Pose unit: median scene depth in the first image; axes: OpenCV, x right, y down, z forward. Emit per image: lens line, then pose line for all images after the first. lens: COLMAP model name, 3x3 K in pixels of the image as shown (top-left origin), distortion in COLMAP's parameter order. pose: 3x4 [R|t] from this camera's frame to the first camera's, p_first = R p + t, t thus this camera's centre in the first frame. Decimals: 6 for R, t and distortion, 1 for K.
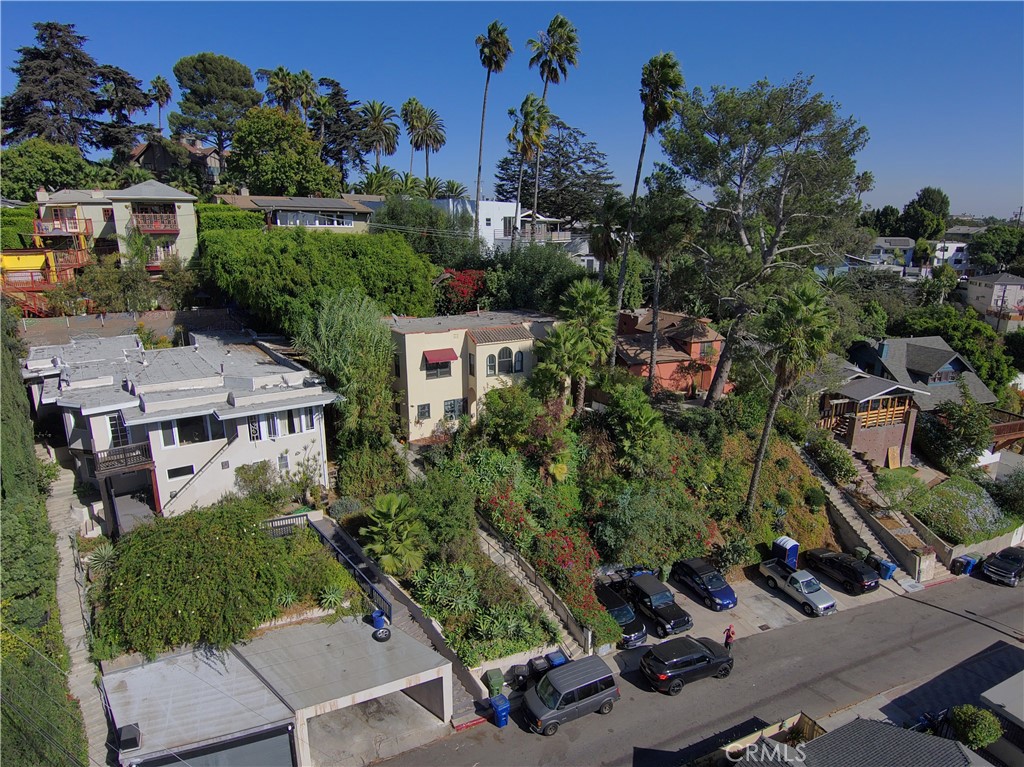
lens RADIAL K [[605.5, 0, 512.0], [0, 605.5, 383.5], [0, 0, 1]] dist [0.078438, -0.108472]
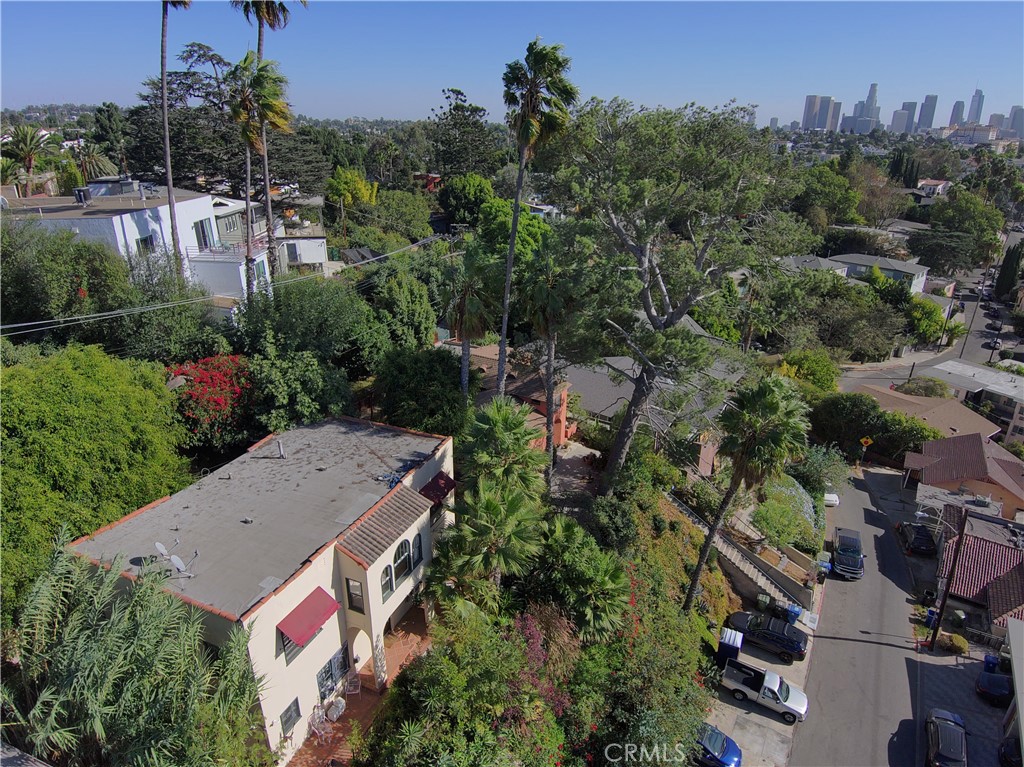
lens RADIAL K [[605.5, 0, 512.0], [0, 605.5, 383.5], [0, 0, 1]] dist [0.078438, -0.108472]
pose [[0.820922, -0.218236, 0.527694, -0.203248], [0.144823, 0.973445, 0.177285, -0.301339], [-0.552371, -0.069115, 0.830728, 0.457132]]
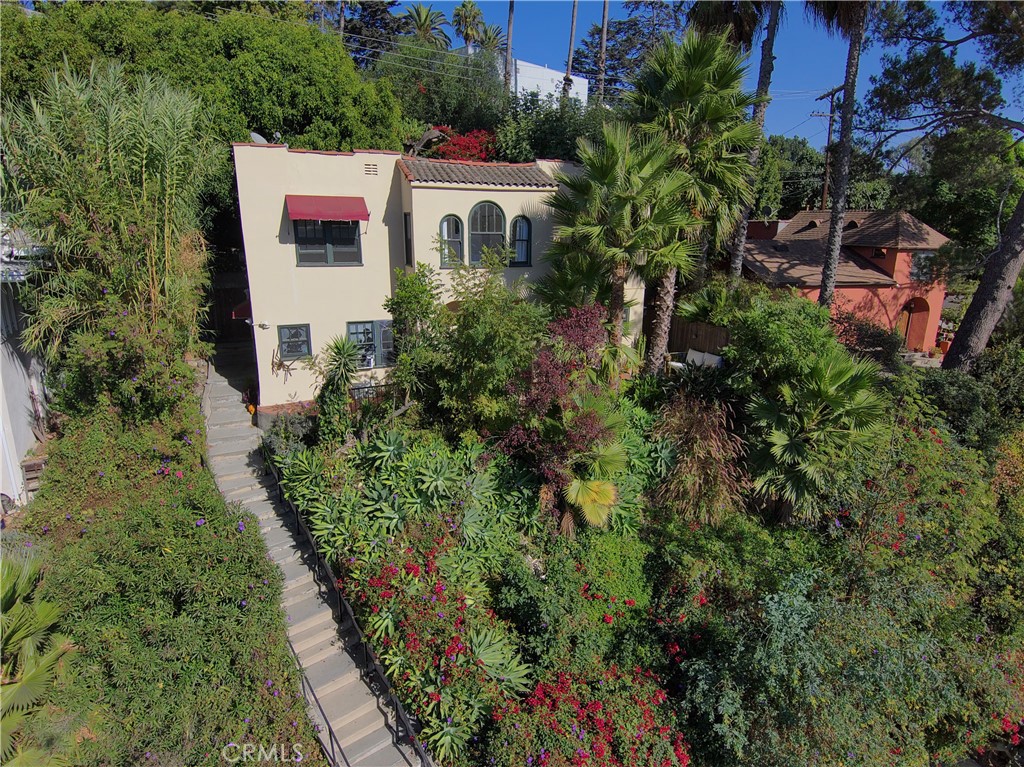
lens RADIAL K [[605.5, 0, 512.0], [0, 605.5, 383.5], [0, 0, 1]] dist [0.078438, -0.108472]
pose [[0.988799, 0.040911, -0.143535, 0.074416], [-0.041023, 0.999156, 0.002178, 0.068168], [0.143503, 0.003735, 0.989643, 0.575608]]
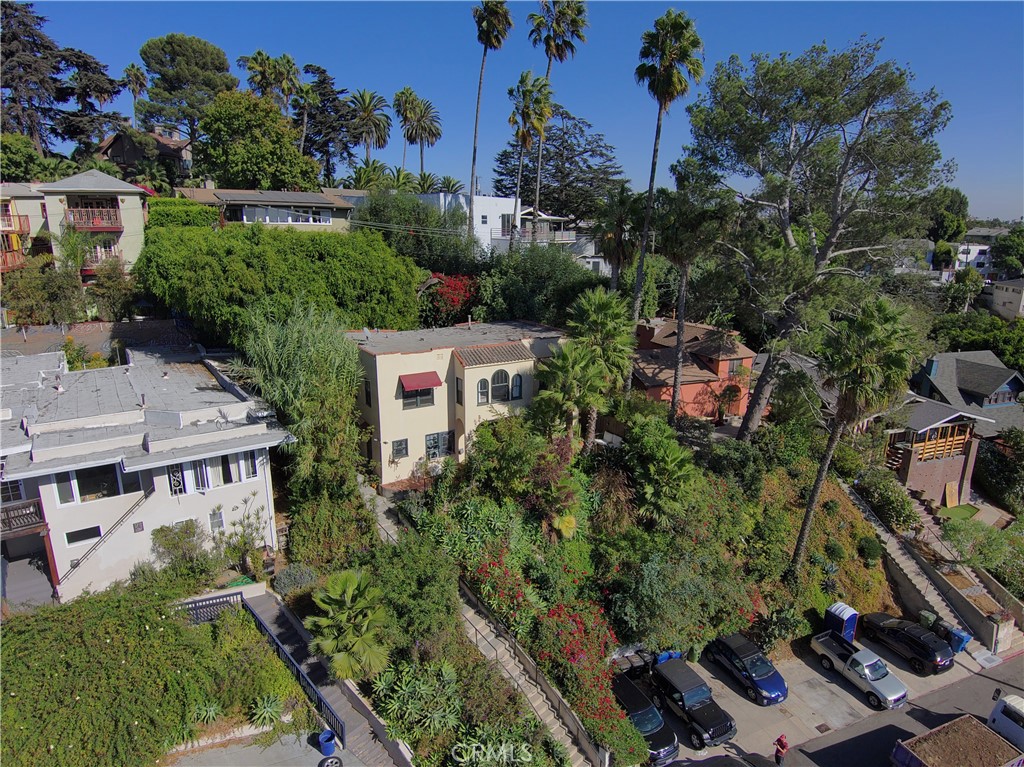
lens RADIAL K [[605.5, 0, 512.0], [0, 605.5, 383.5], [0, 0, 1]] dist [0.078438, -0.108472]
pose [[0.999992, 0.003797, -0.000892, 0.005566], [-0.003797, 0.999993, -0.000517, -0.041336], [0.000890, 0.000520, 0.999999, 0.179094]]
